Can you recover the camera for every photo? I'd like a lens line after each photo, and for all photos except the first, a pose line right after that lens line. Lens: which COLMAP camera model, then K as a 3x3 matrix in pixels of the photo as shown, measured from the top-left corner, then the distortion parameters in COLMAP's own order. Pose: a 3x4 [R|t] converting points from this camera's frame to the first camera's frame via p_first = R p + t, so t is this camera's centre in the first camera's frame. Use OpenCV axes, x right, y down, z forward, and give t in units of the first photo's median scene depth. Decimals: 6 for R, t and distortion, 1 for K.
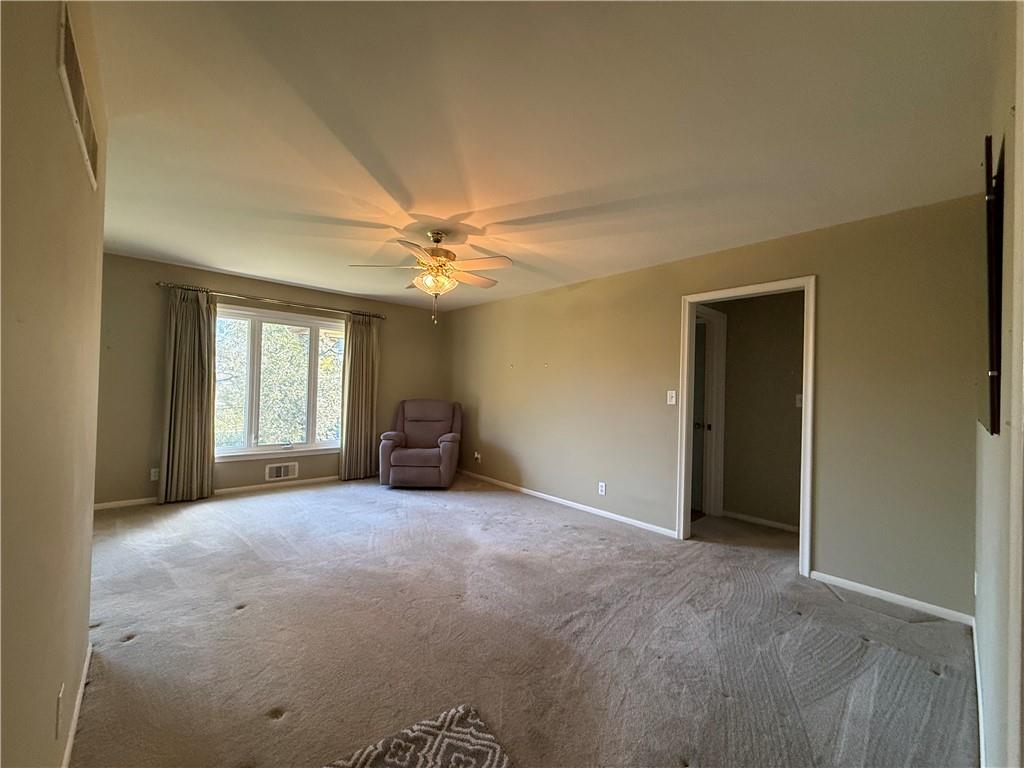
lens RADIAL K [[409.6, 0, 512.1], [0, 409.6, 379.8], [0, 0, 1]] dist [-0.000762, 0.000631]
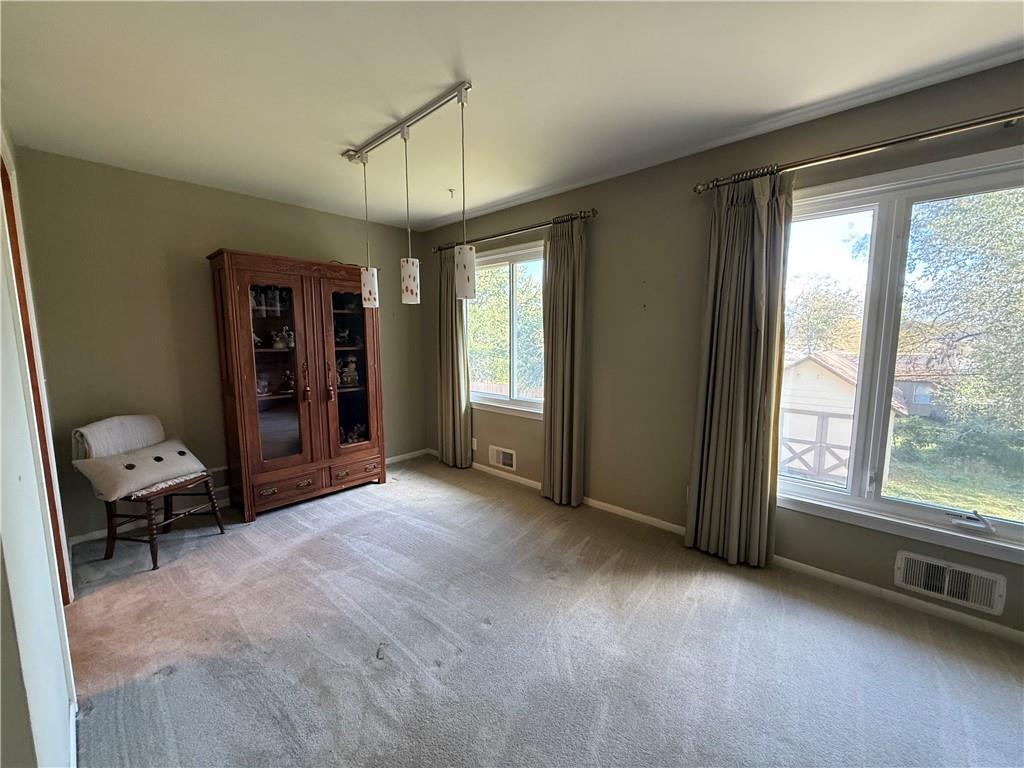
lens RADIAL K [[409.6, 0, 501.8], [0, 409.6, 380.7], [0, 0, 1]] dist [-0.000762, 0.000631]
pose [[0.085777, 0.092379, -0.992022, -0.249149], [0.027759, 0.995084, 0.095064, -0.019090], [0.995928, -0.035692, 0.082791, 0.607028]]
